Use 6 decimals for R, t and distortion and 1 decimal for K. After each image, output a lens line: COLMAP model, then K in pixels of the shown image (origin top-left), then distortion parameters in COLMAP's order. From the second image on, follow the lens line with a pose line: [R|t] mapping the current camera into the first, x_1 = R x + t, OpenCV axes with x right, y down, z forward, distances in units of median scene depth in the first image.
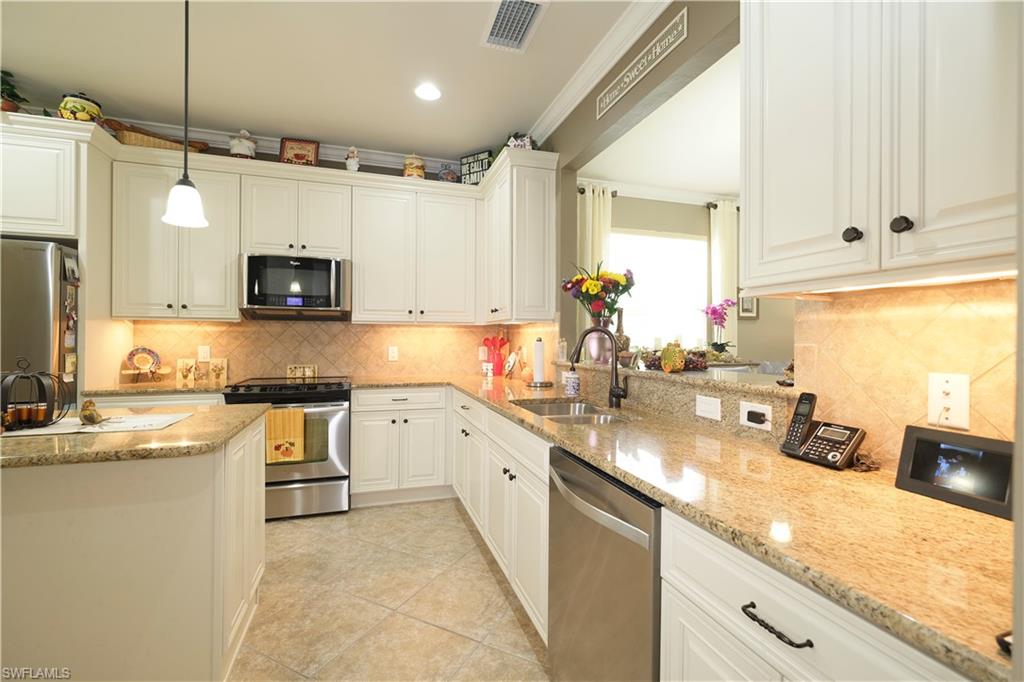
lens RADIAL K [[443.4, 0, 508.8], [0, 443.4, 339.7], [0, 0, 1]] dist [0.003962, 0.000534]
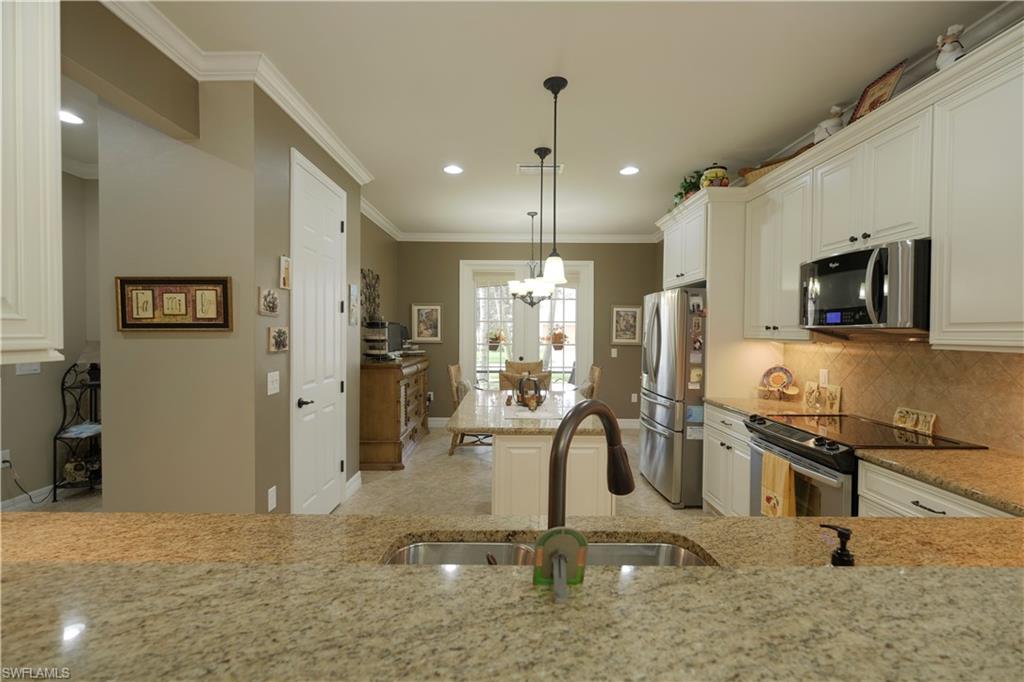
lens RADIAL K [[443.4, 0, 510.4], [0, 443.4, 337.8], [0, 0, 1]] dist [0.003962, 0.000534]
pose [[-0.298641, 0.006803, -0.954341, 0.365756], [-0.009090, 0.999909, 0.009973, -0.054751], [0.954322, 0.011654, -0.298552, 0.701844]]
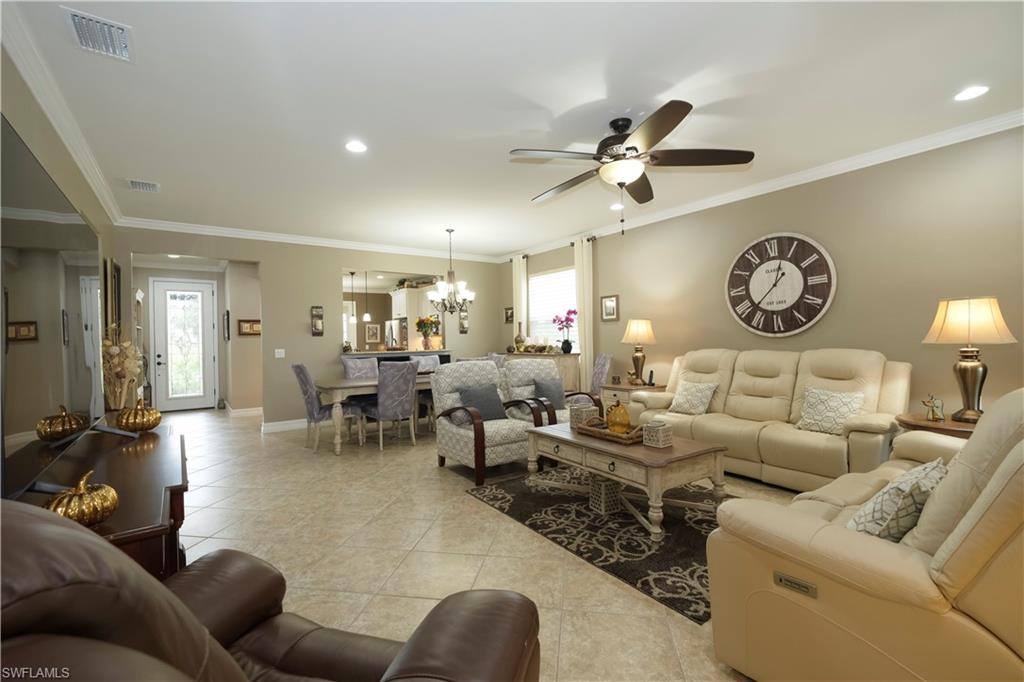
lens RADIAL K [[443.4, 0, 513.0], [0, 443.4, 341.8], [0, 0, 1]] dist [0.003962, 0.000534]
pose [[0.322020, -0.005739, -0.946715, 2.451641], [0.016367, 0.999866, -0.000494, 0.000358], [0.946591, -0.015336, 0.322071, 0.522848]]
